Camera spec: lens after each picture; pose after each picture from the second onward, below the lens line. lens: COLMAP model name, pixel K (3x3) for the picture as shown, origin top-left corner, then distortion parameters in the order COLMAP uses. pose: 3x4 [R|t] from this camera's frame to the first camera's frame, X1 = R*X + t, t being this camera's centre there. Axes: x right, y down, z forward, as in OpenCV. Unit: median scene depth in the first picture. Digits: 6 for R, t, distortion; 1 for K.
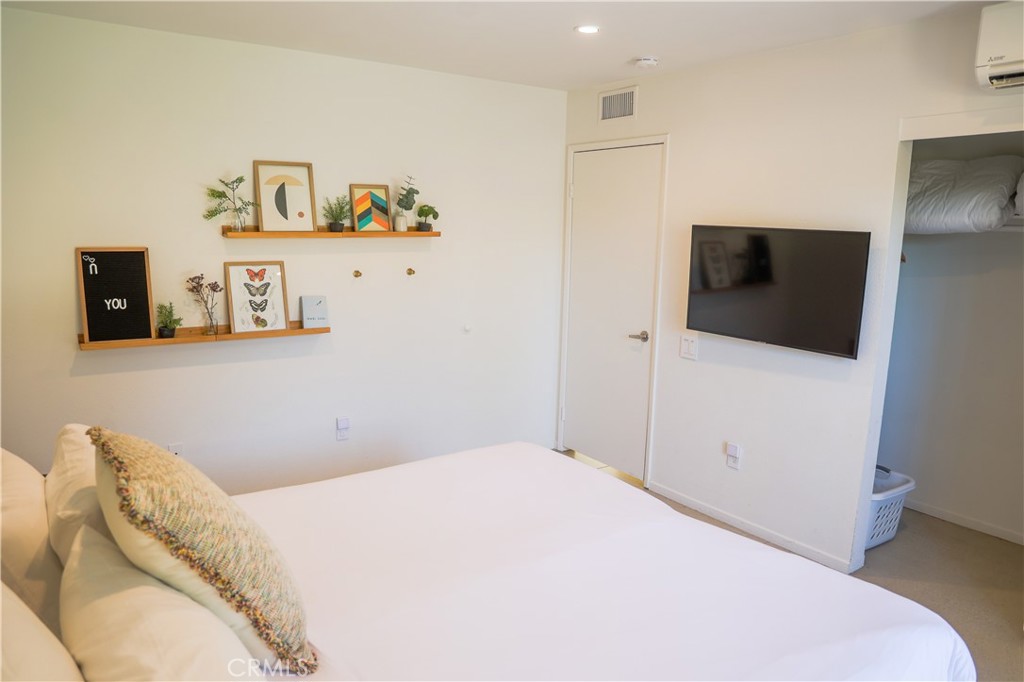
lens RADIAL K [[714.1, 0, 512.0], [0, 714.1, 341.0], [0, 0, 1]] dist [-0.092245, 0.066549]
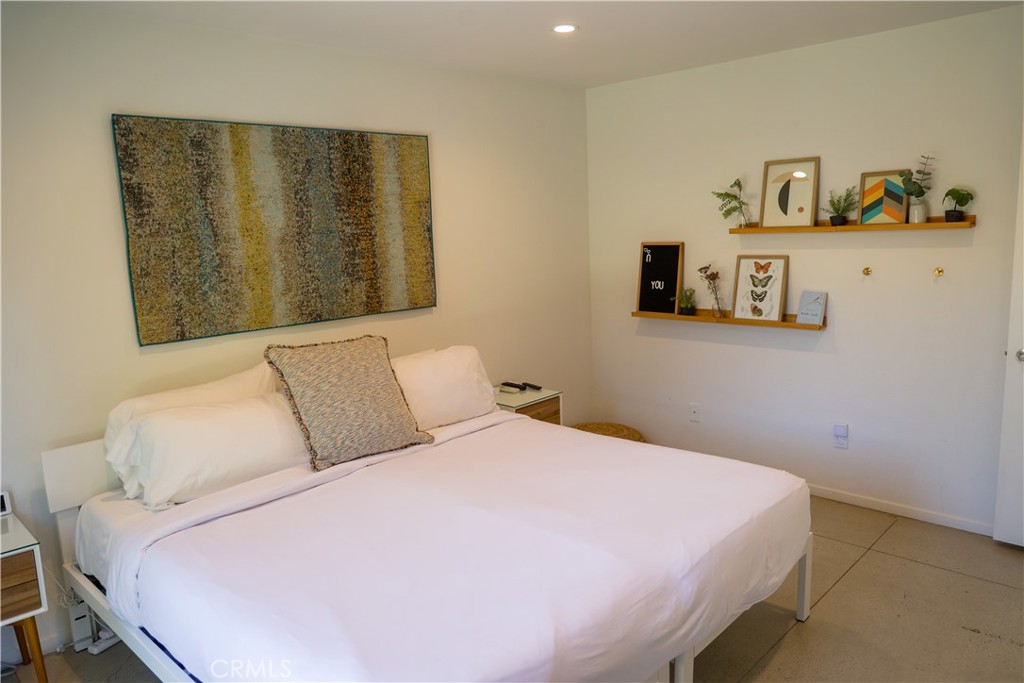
lens RADIAL K [[714.1, 0, 512.0], [0, 714.1, 341.5], [0, 0, 1]] dist [-0.092245, 0.066549]
pose [[0.190718, 0.123616, -0.973830, 0.630626], [-0.122533, 0.987278, 0.101326, -0.044772], [0.973967, 0.100002, 0.203439, 0.419028]]
